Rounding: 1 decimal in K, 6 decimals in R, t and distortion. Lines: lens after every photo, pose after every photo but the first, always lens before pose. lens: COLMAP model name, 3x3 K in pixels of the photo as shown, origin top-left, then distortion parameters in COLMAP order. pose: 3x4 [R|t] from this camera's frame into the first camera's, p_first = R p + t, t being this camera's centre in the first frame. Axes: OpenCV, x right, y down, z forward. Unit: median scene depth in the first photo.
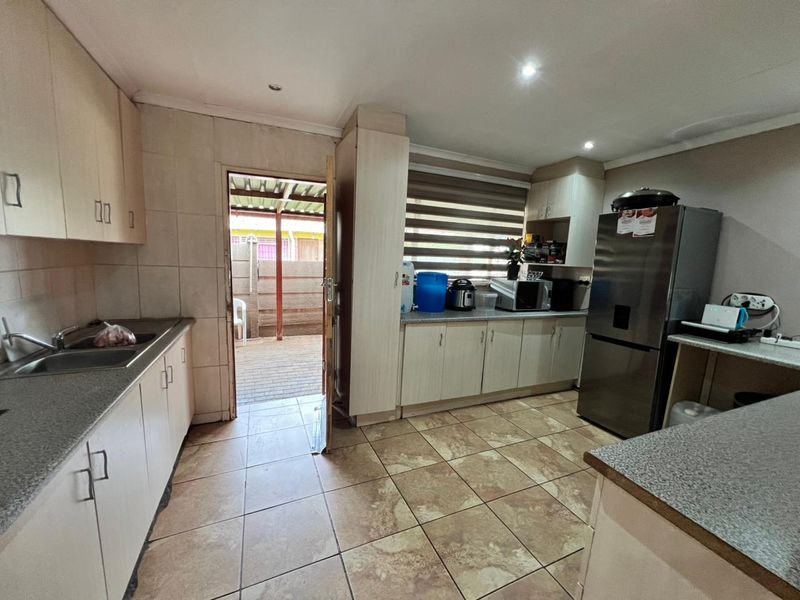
lens RADIAL K [[325.4, 0, 400.0], [0, 325.4, 300.0], [0, 0, 1]] dist [0.001269, 0.000211]
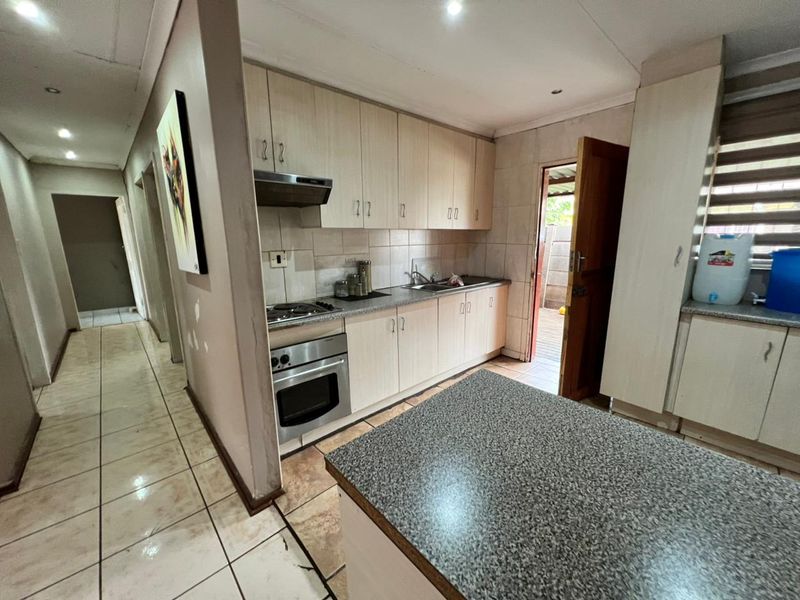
lens RADIAL K [[321.1, 0, 400.0], [0, 321.1, 300.0], [0, 0, 1]] dist [-0.001397, -0.000169]
pose [[0.321223, 0.147950, -0.935375, 0.532866], [-0.108337, 0.986977, 0.118907, 0.026119], [0.940786, 0.063140, 0.333069, 0.087281]]
